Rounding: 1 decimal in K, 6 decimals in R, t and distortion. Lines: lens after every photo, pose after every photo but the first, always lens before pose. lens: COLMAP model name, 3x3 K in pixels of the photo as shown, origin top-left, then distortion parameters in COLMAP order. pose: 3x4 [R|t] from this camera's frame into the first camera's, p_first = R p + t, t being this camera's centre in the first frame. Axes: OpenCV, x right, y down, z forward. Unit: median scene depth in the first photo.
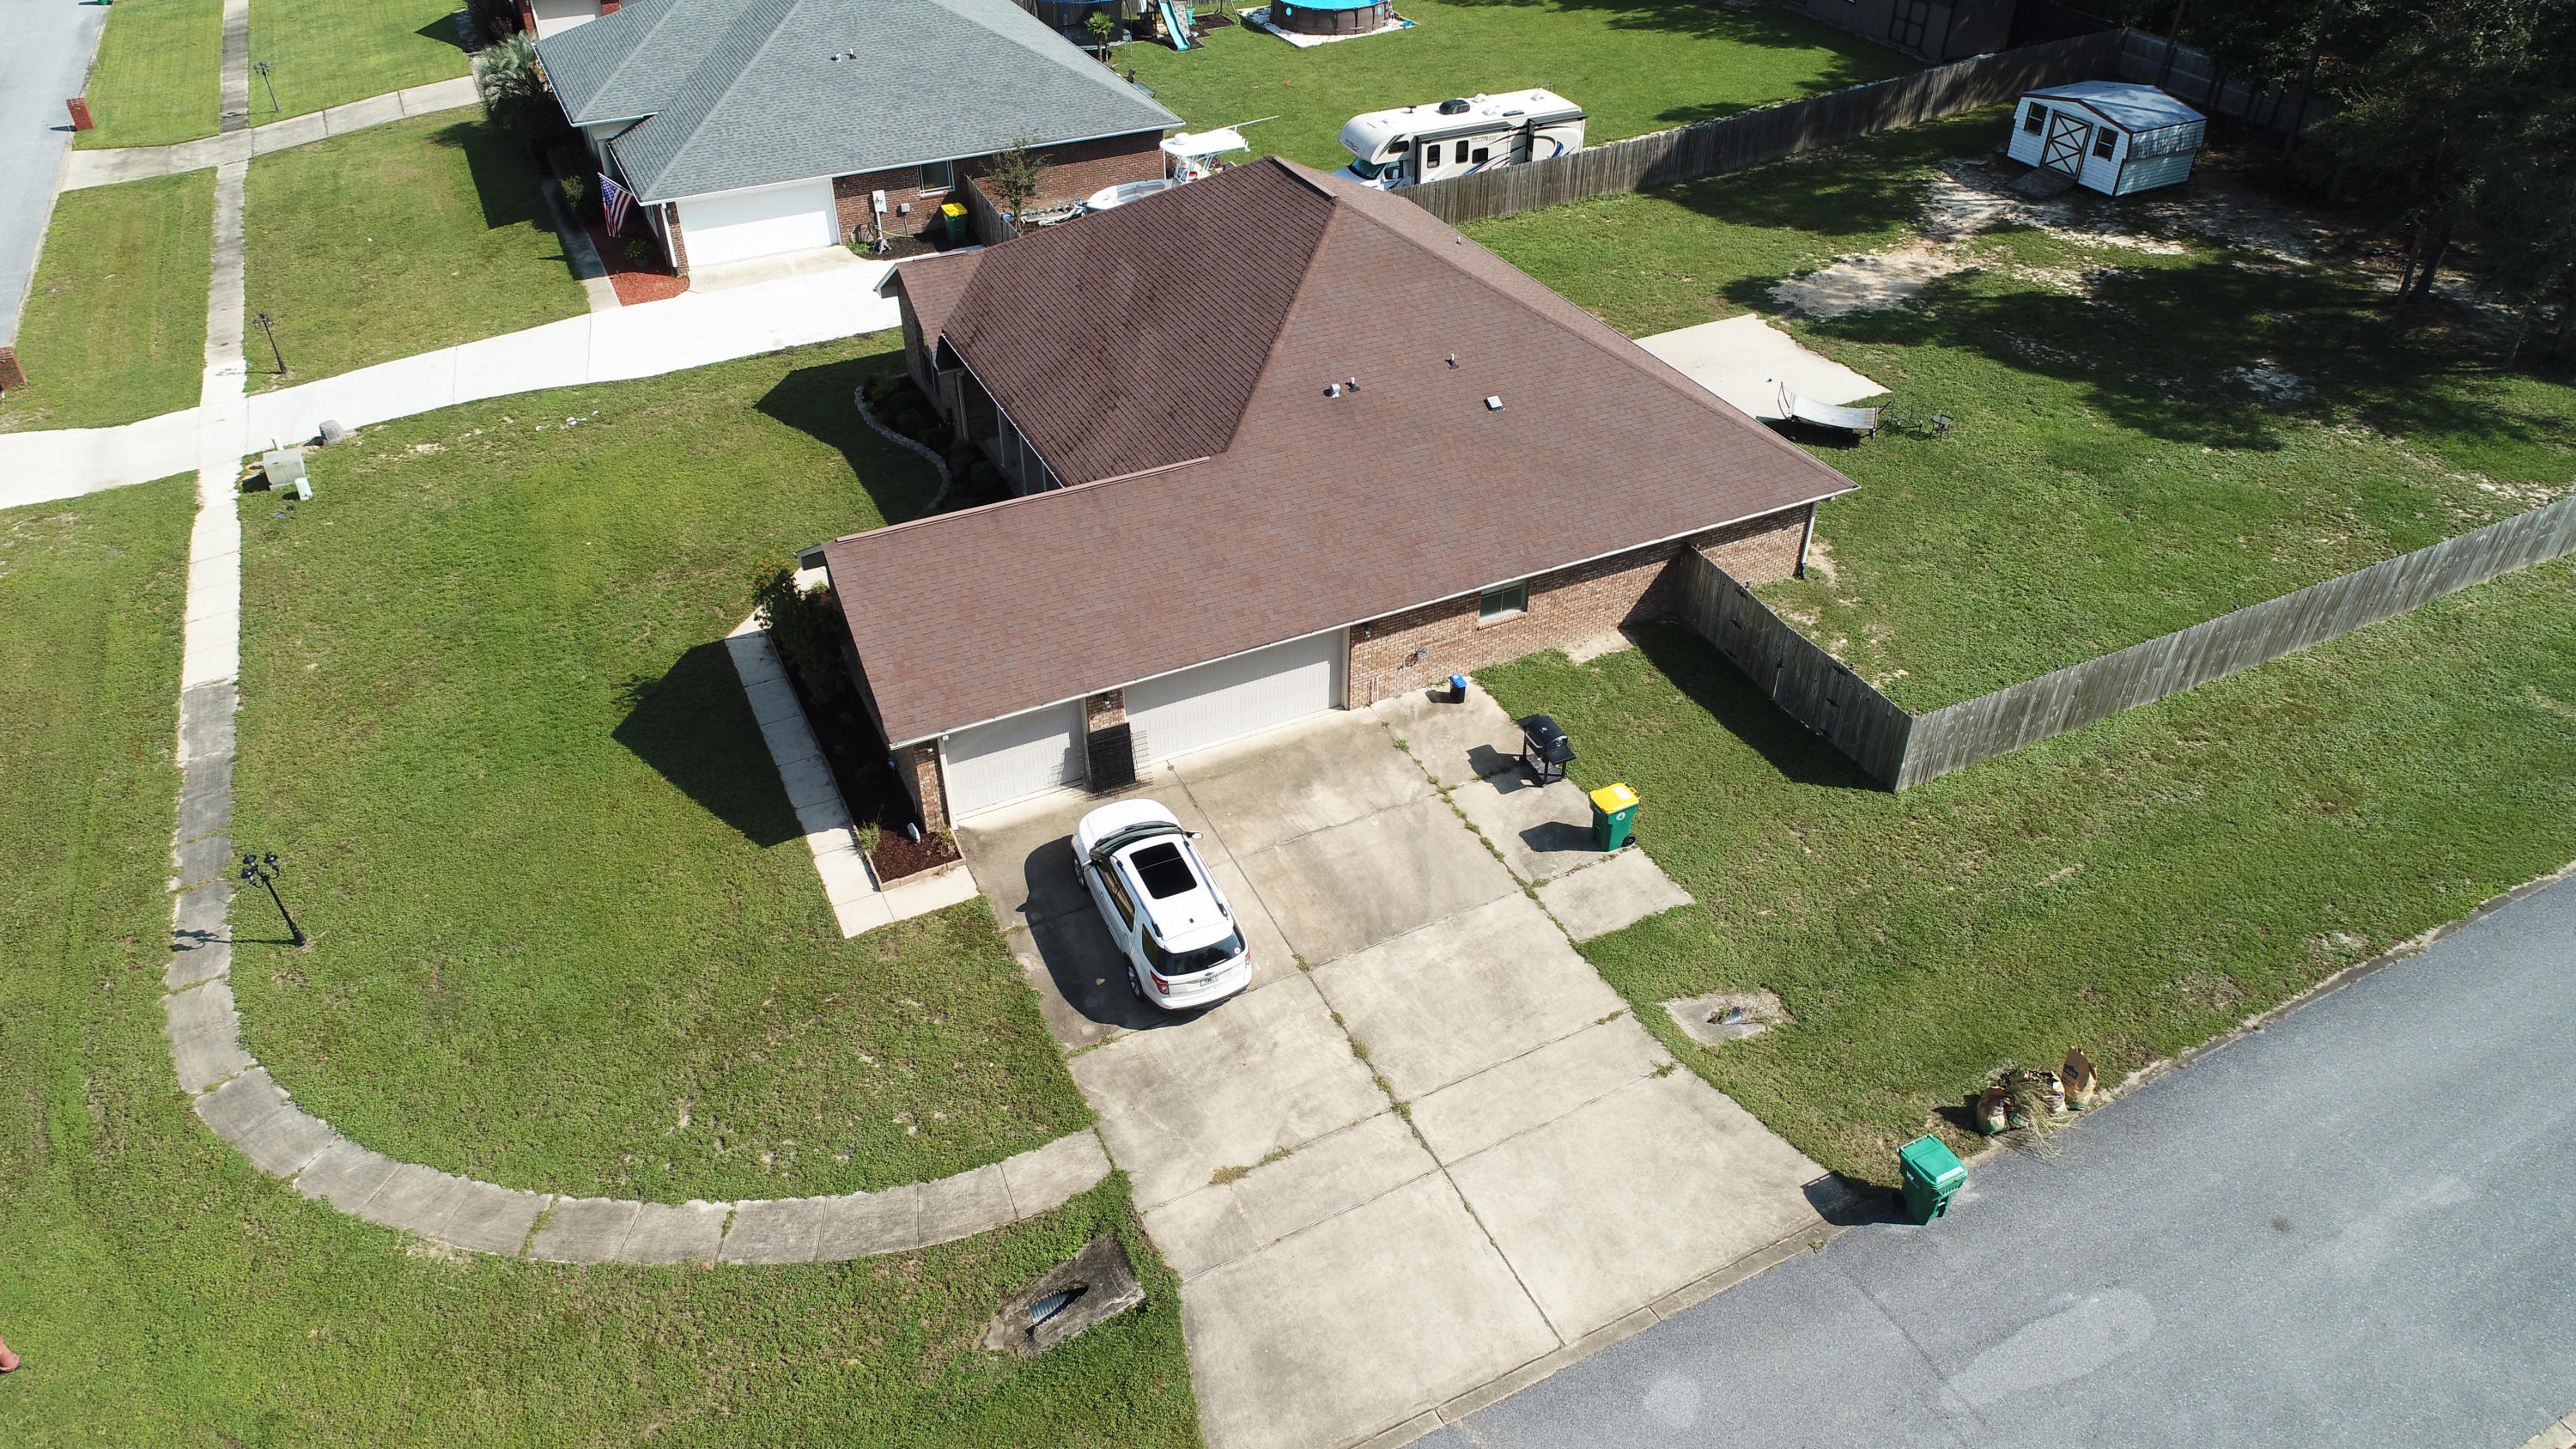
lens RADIAL K [[1720.4, 0, 1268.0], [0, 1720.4, 755.4], [0, 0, 1]] dist [-0.006727, 0.001058]
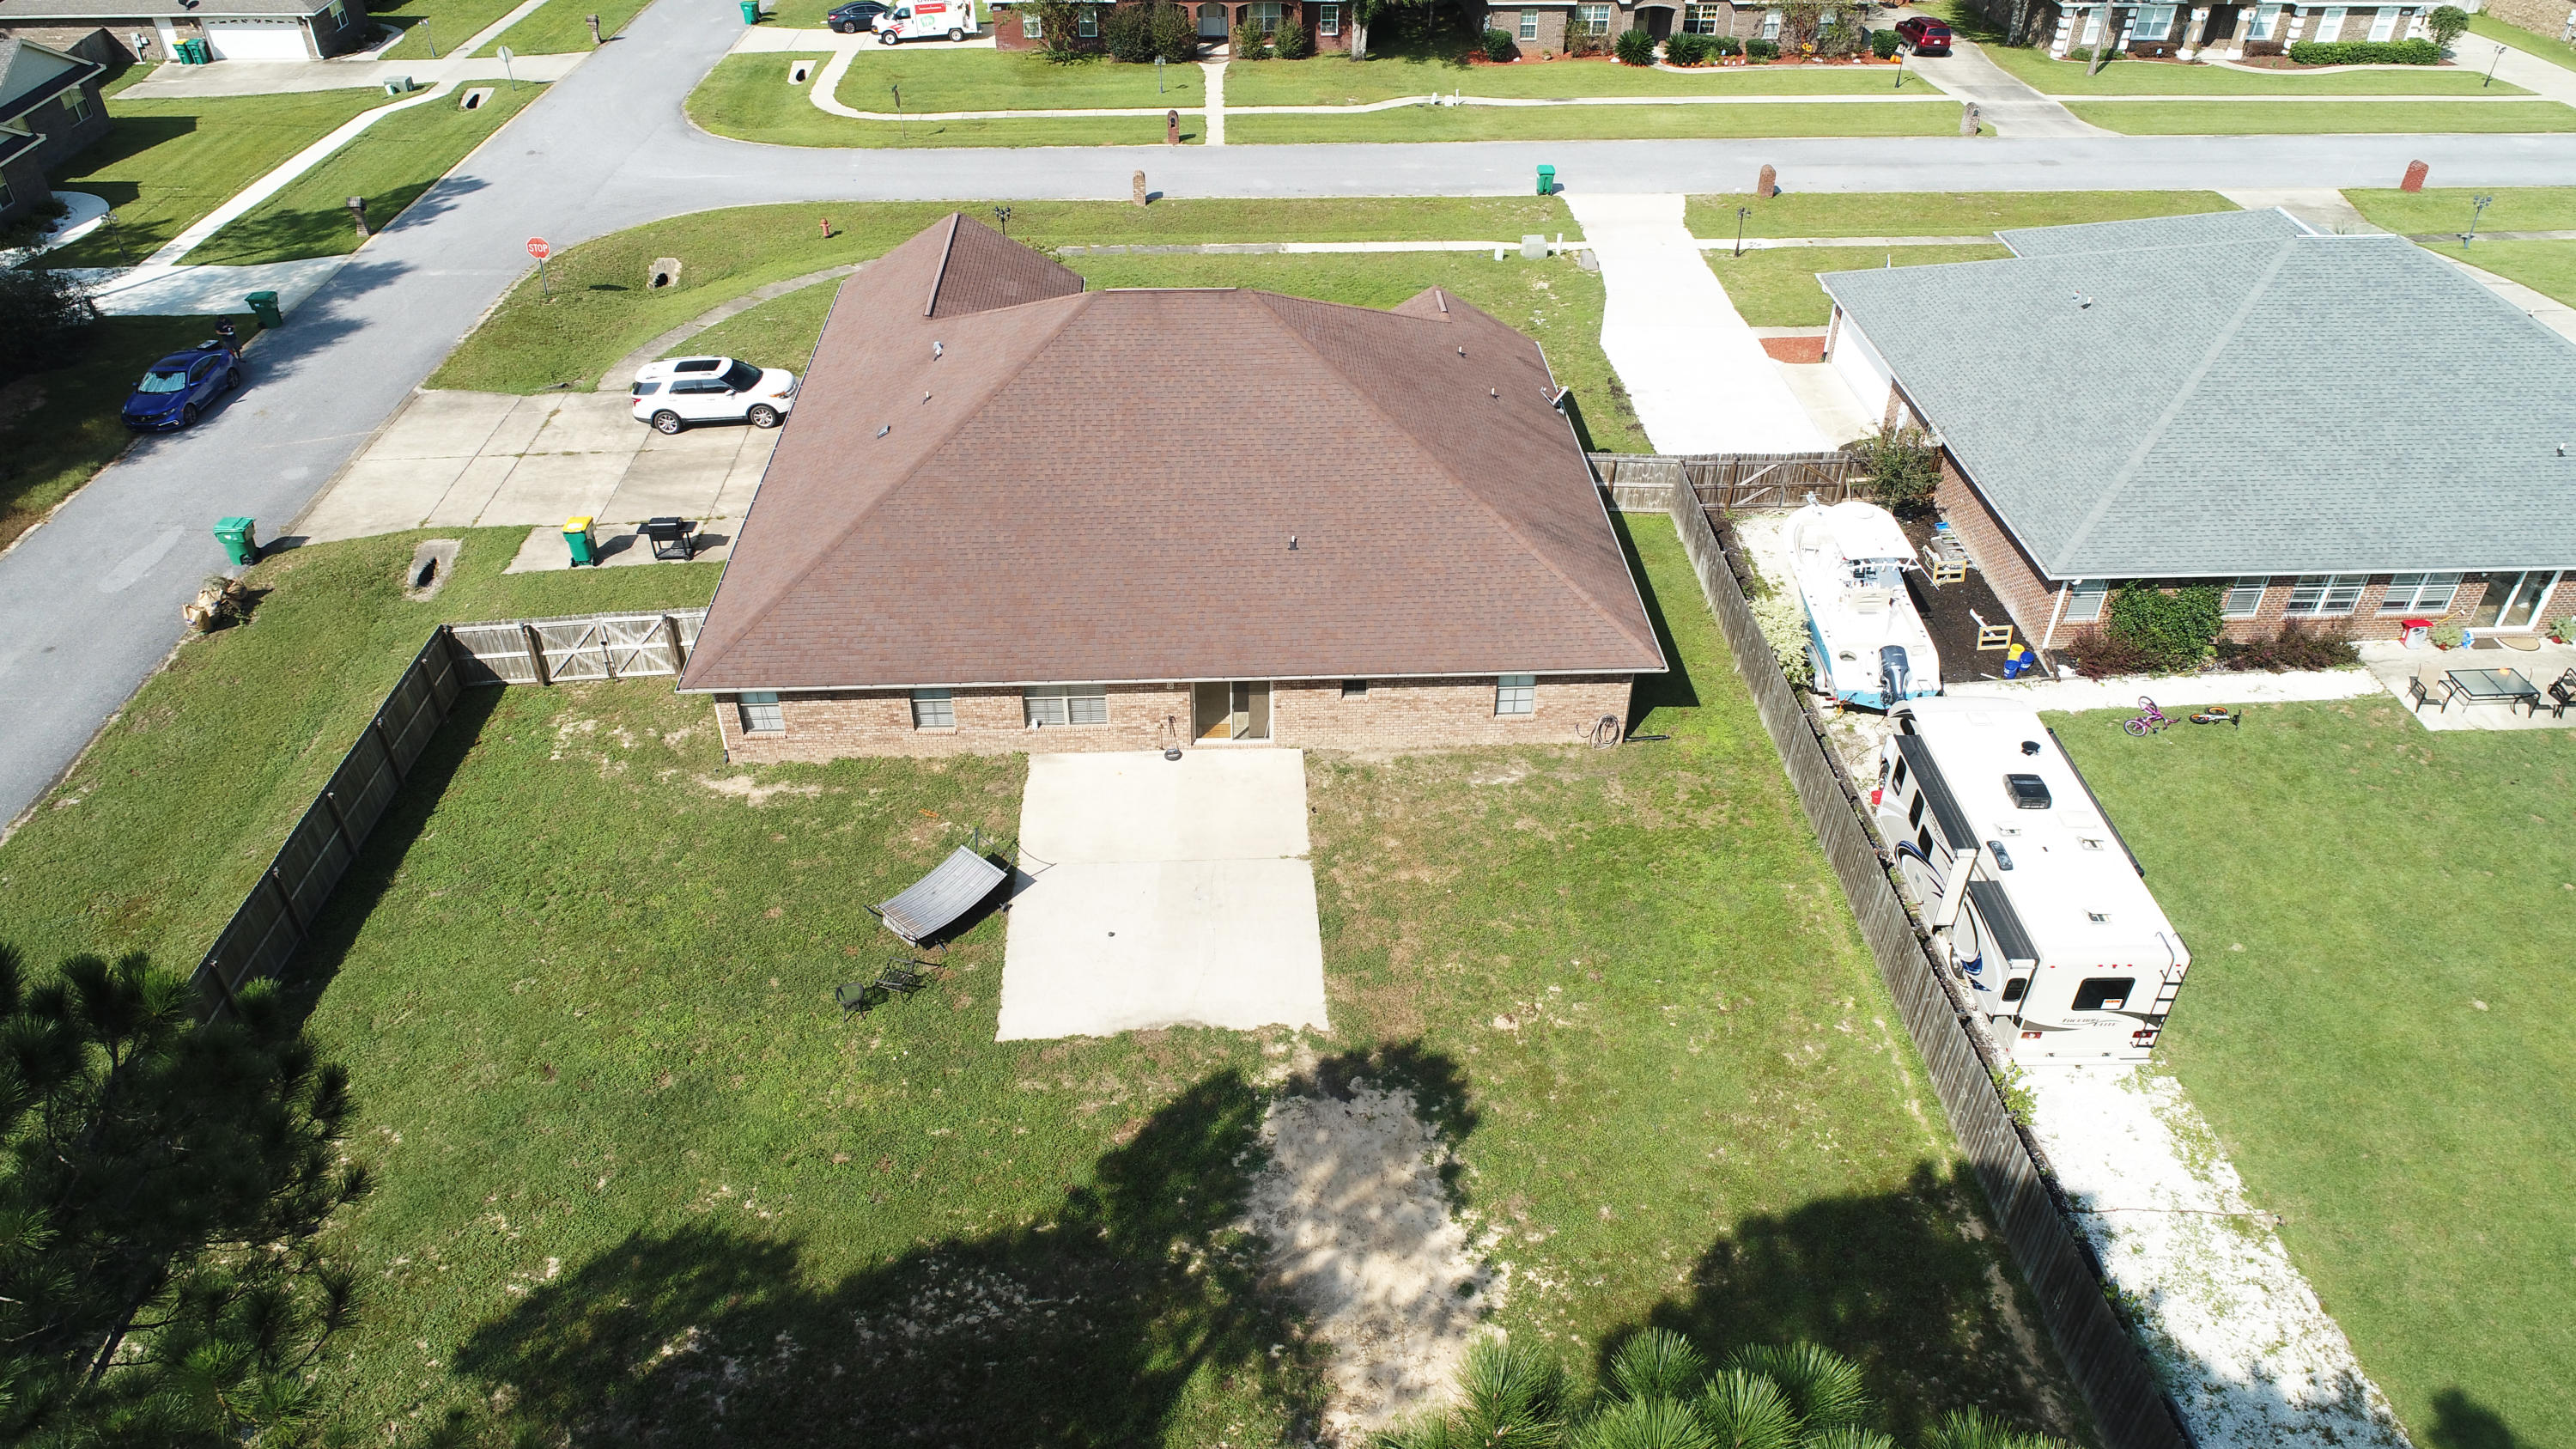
lens RADIAL K [[1720.4, 0, 1272.0], [0, 1720.4, 681.8], [0, 0, 1]] dist [-0.006727, 0.001058]
pose [[-0.392443, 0.531743, -0.750492, 0.781824], [-0.556720, 0.512183, 0.654012, -0.811026], [0.732155, 0.674476, 0.095030, 0.975709]]
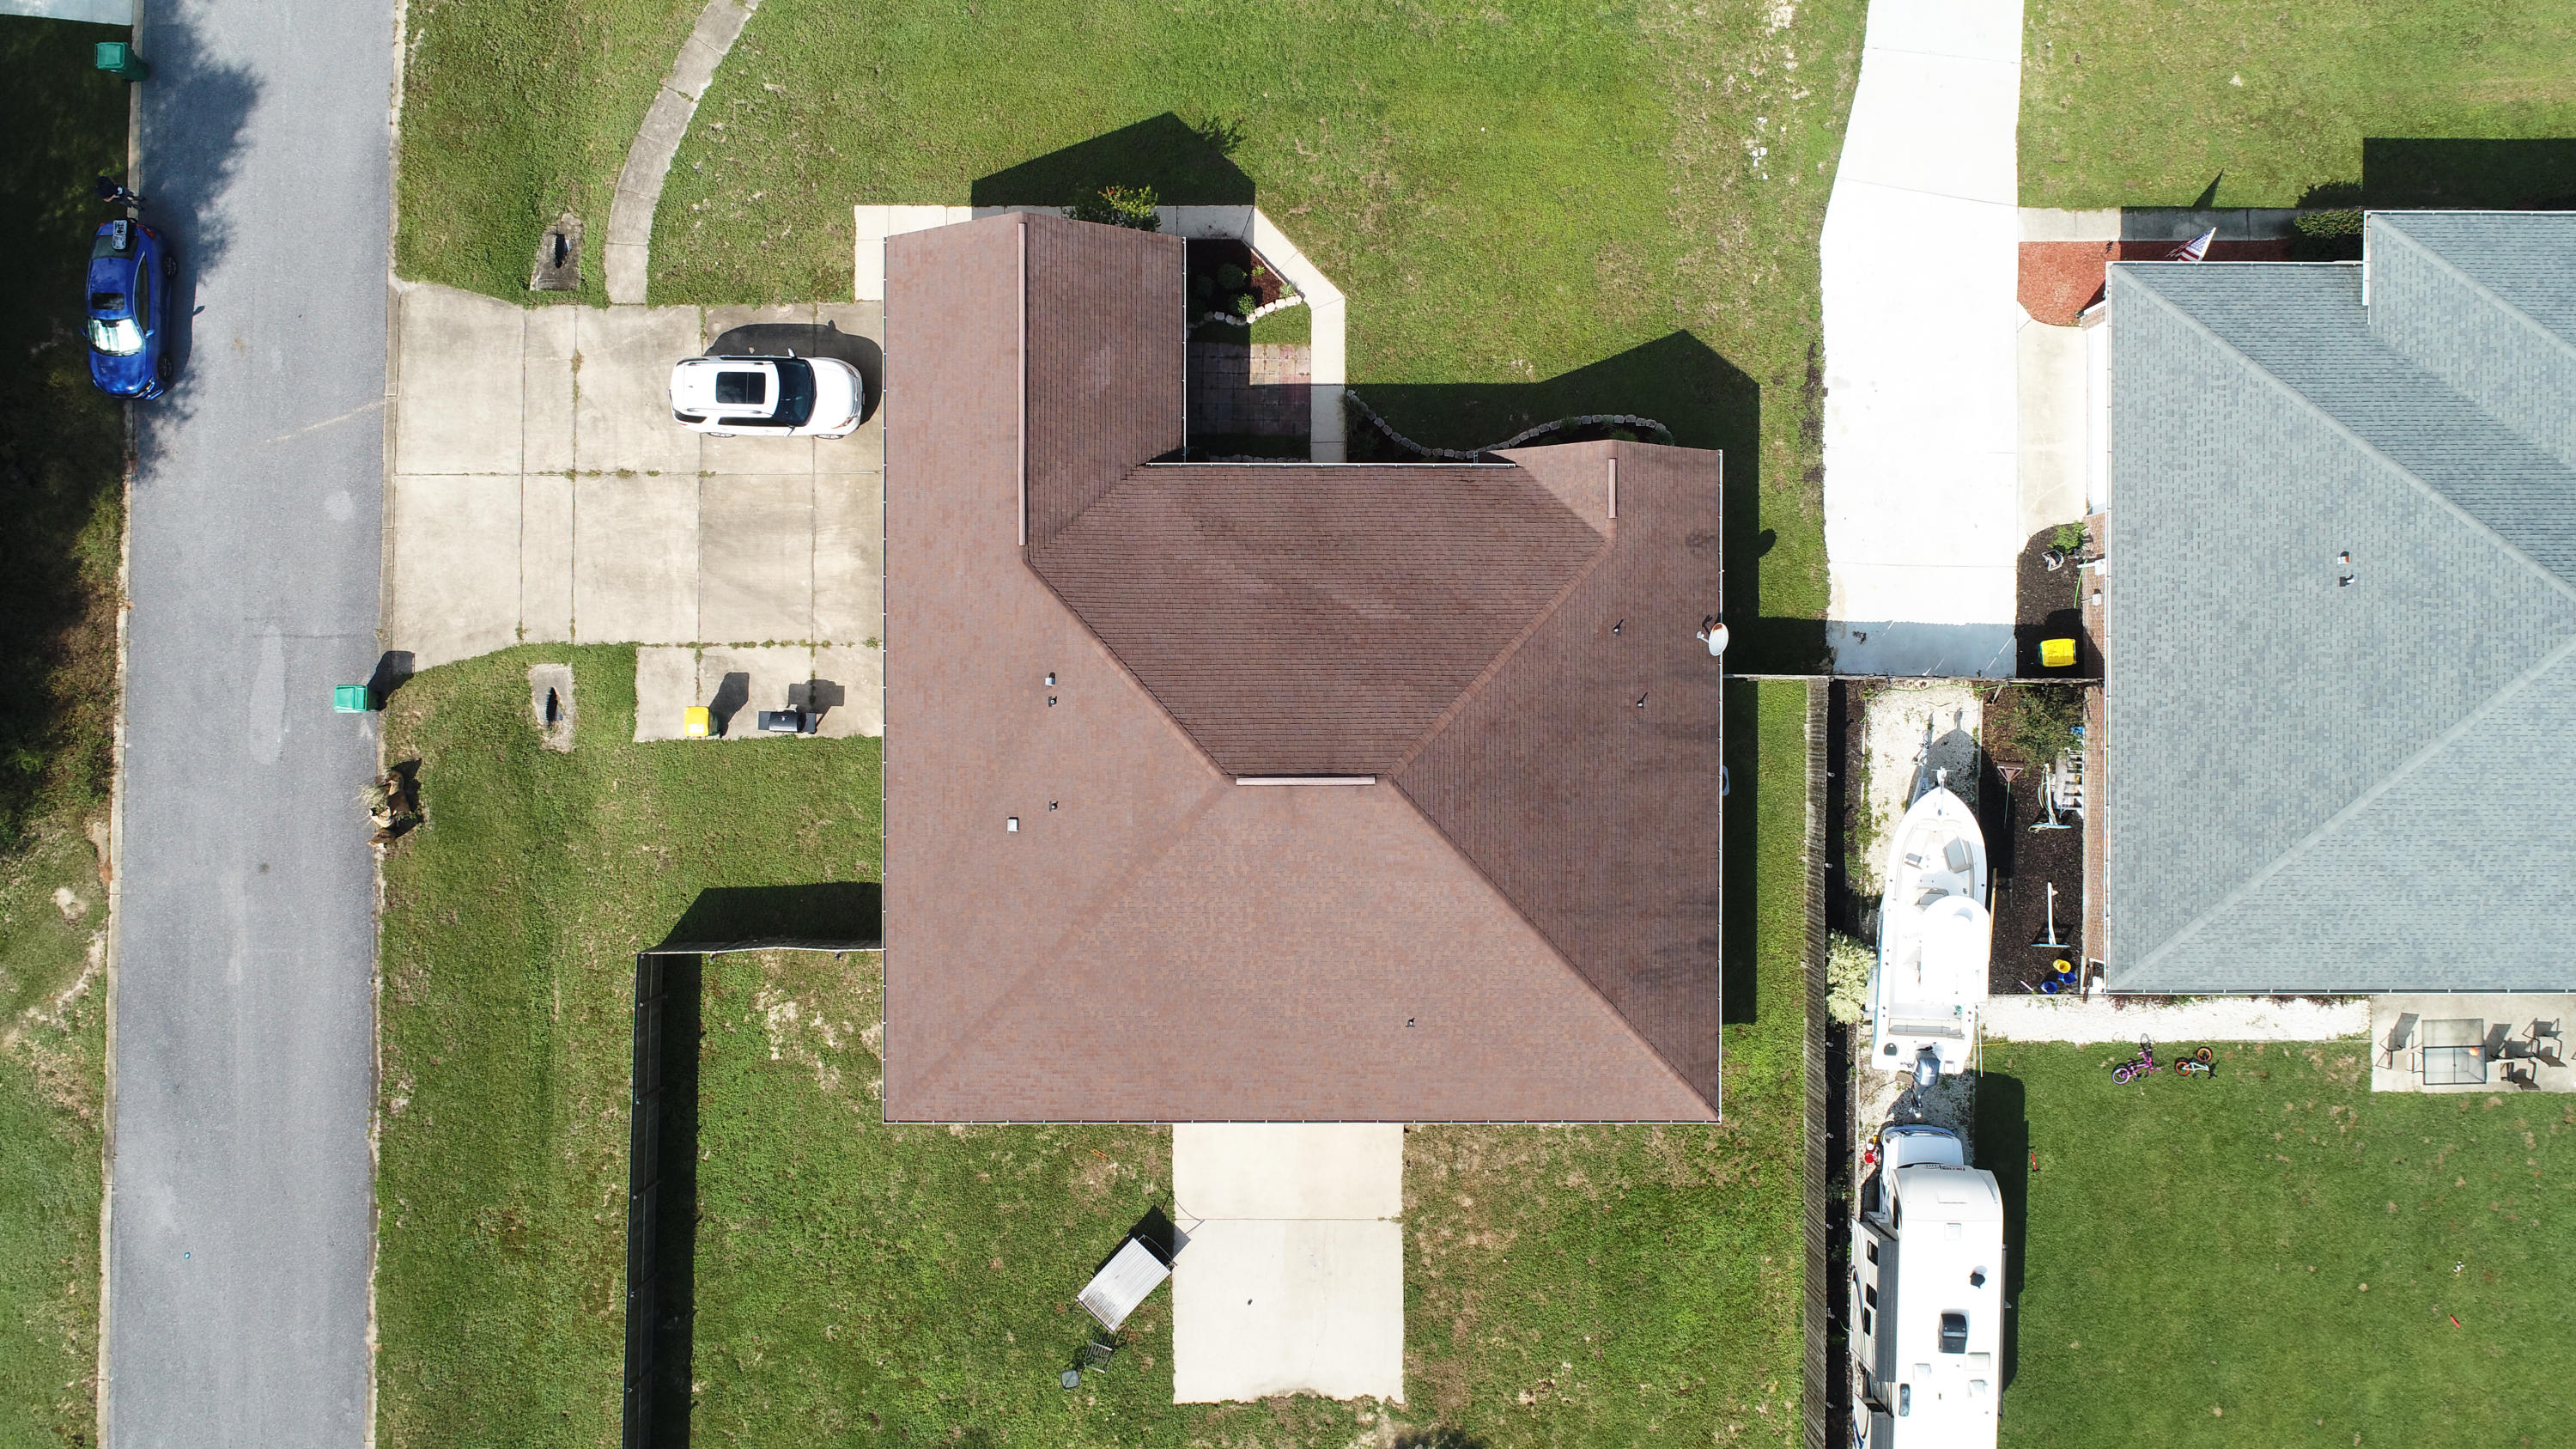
lens RADIAL K [[1720.4, 0, 1272.9], [0, 1720.4, 703.7], [0, 0, 1]] dist [-0.006727, 0.001058]
pose [[-0.432111, 0.901796, -0.006654, -0.002661], [-0.544027, -0.254781, 0.799450, -0.953207], [0.719246, 0.349071, 0.600695, 0.353871]]
